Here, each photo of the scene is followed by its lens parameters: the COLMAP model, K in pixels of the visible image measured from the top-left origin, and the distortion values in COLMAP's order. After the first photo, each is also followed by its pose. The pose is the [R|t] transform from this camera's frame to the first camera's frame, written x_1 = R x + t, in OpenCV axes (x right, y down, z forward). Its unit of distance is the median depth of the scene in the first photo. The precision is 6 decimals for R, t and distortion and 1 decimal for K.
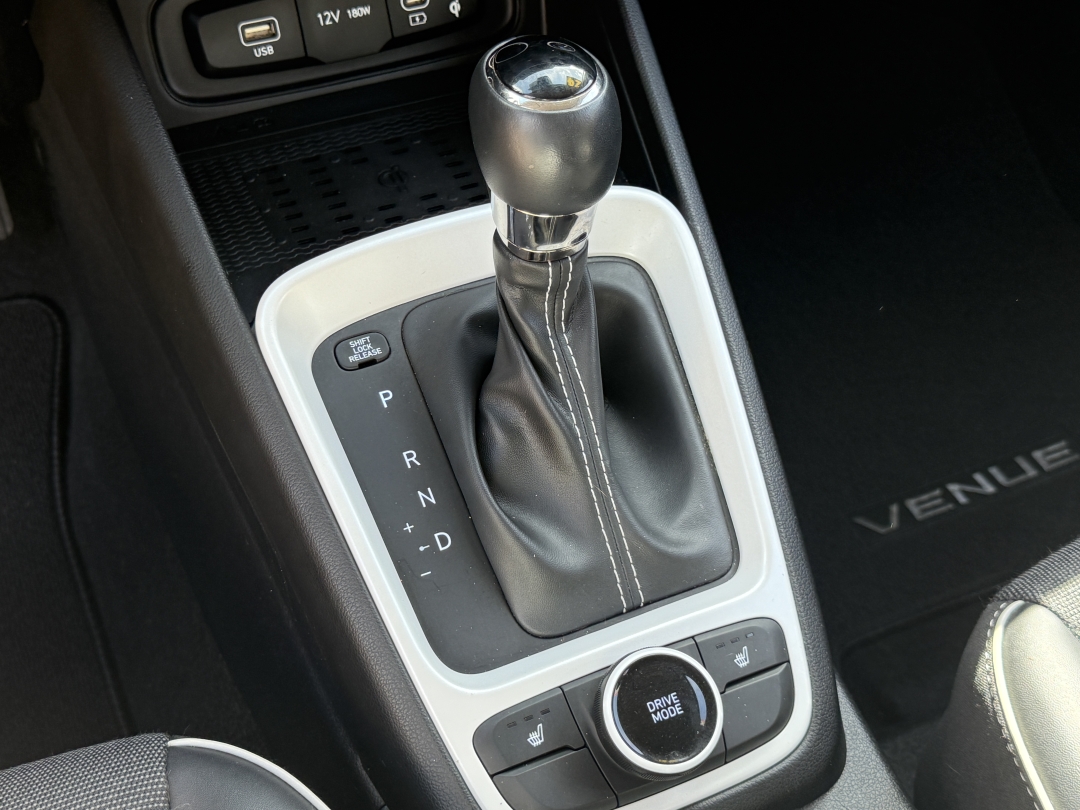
lens RADIAL K [[1432.6, 0, 543.5], [0, 1432.6, 417.6], [0, 0, 1]] dist [0.065166, -0.095085]
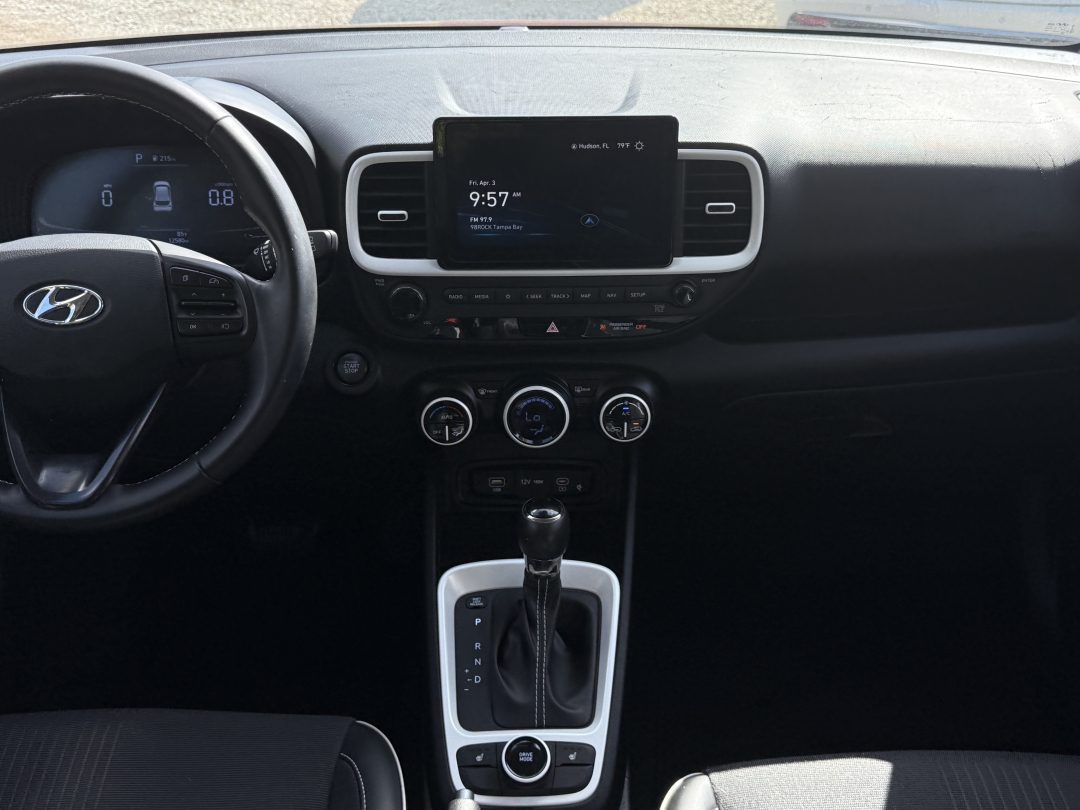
lens RADIAL K [[1075.7, 0, 532.4], [0, 1075.7, 402.7], [0, 0, 1]] dist [0.187559, -0.388430]
pose [[0.917252, 0.147144, -0.370132, 0.635553], [-0.266639, 0.917164, -0.296166, 0.174072], [0.295893, 0.370351, 0.880504, -0.822315]]
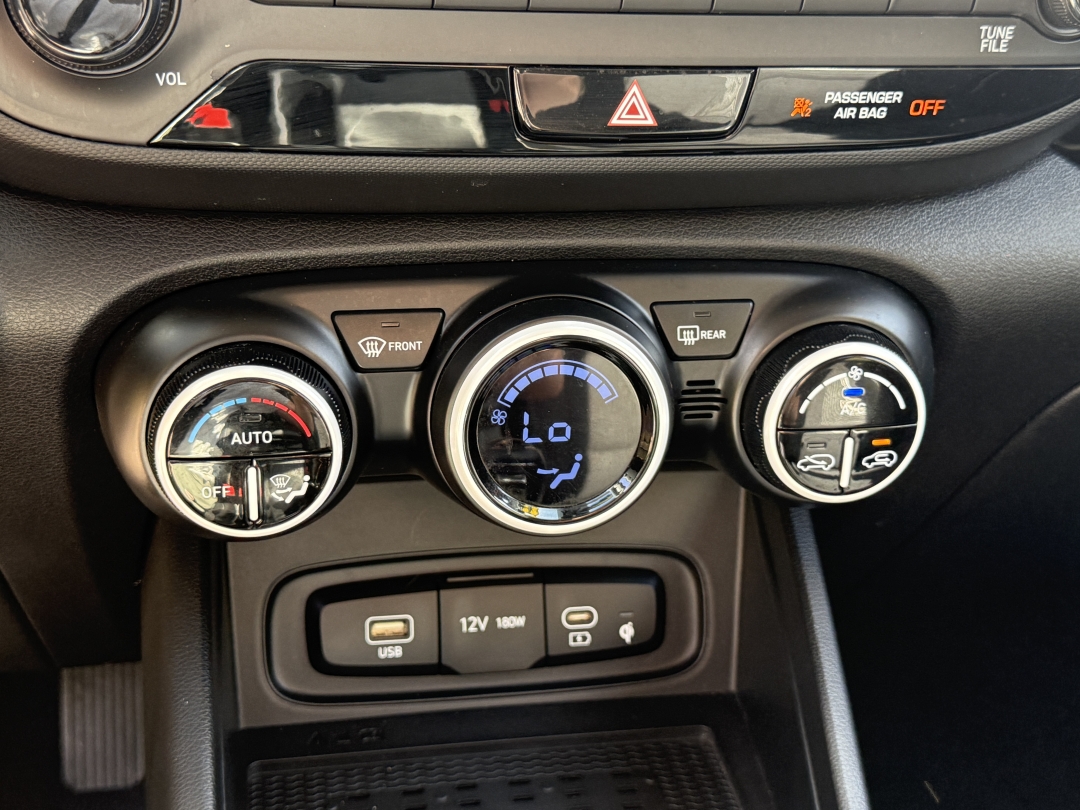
lens RADIAL K [[1432.6, 0, 543.5], [0, 1432.6, 417.6], [0, 0, 1]] dist [0.065166, -0.095085]
pose [[0.970526, 0.119862, -0.209075, 0.063665], [-0.187102, 0.921551, -0.340202, -0.131105], [0.151896, 0.369293, 0.916815, 0.221928]]
